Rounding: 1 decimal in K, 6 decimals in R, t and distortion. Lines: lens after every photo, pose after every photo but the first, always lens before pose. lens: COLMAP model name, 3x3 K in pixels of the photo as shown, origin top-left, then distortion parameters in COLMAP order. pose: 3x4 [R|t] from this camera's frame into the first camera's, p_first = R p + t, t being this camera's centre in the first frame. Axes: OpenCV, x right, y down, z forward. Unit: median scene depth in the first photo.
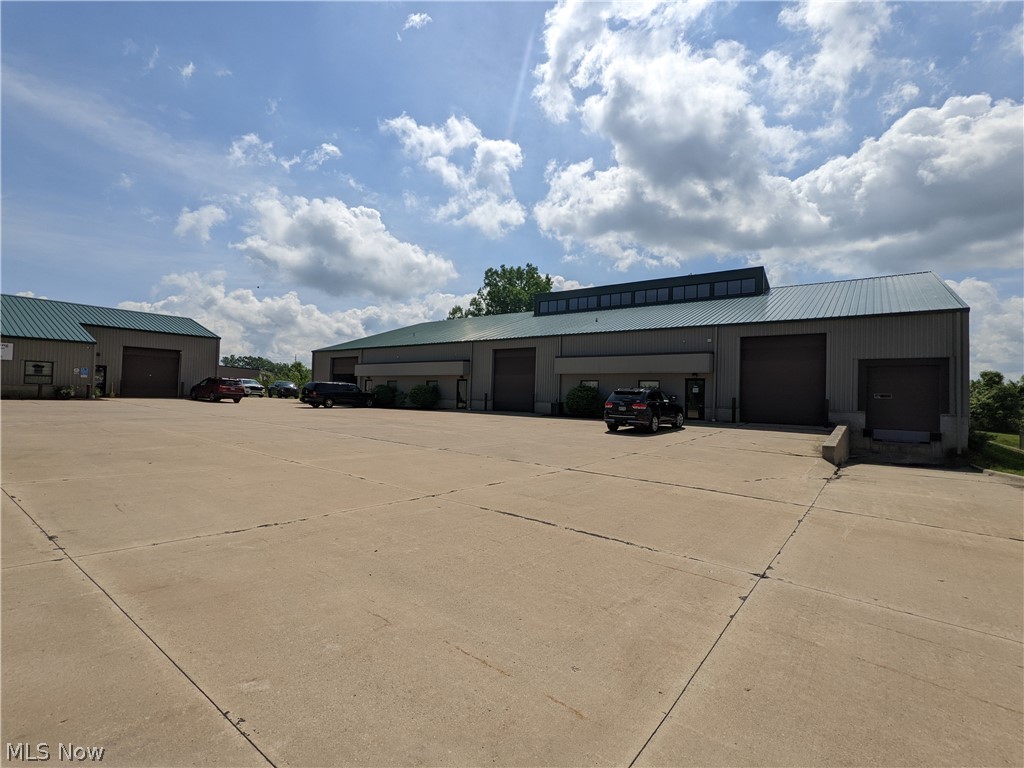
lens RADIAL K [[500.6, 0, 534.6], [0, 500.6, 398.5], [0, 0, 1]] dist [0.032213, 0.001238]
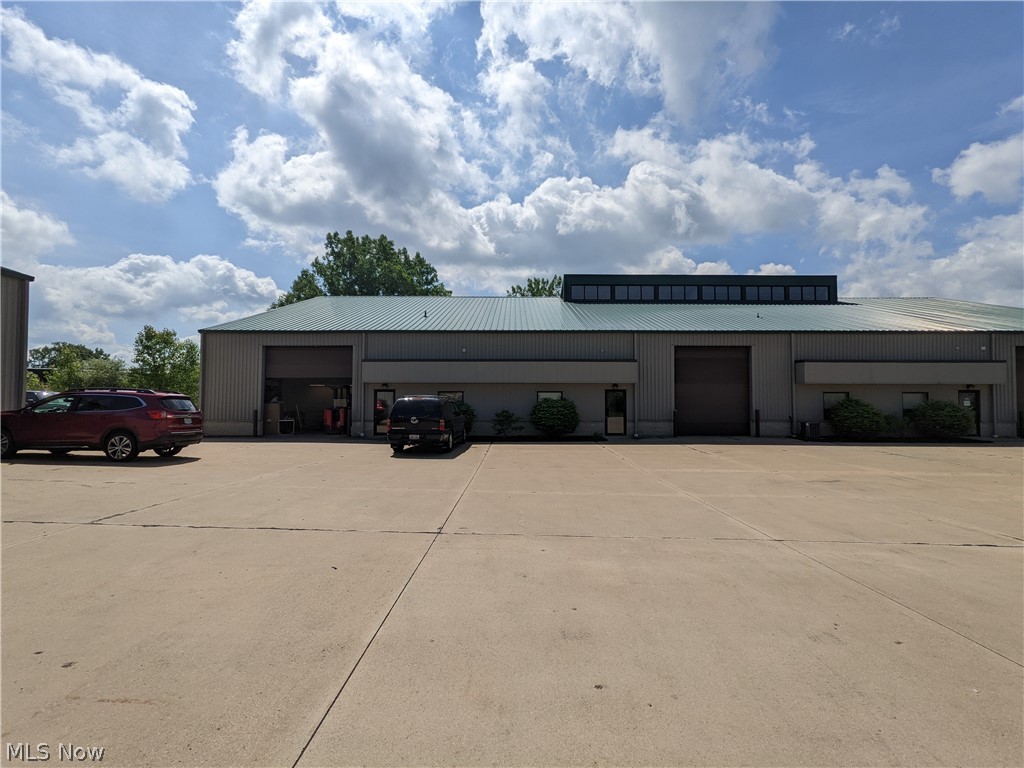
lens RADIAL K [[519.4, 0, 512.3], [0, 519.4, 358.4], [0, 0, 1]] dist [-0.028570, 0.000272]
pose [[0.812124, 0.036752, 0.582327, -0.303914], [0.019272, 0.995780, -0.089723, -0.012068], [-0.583167, 0.084088, 0.807988, 0.278816]]
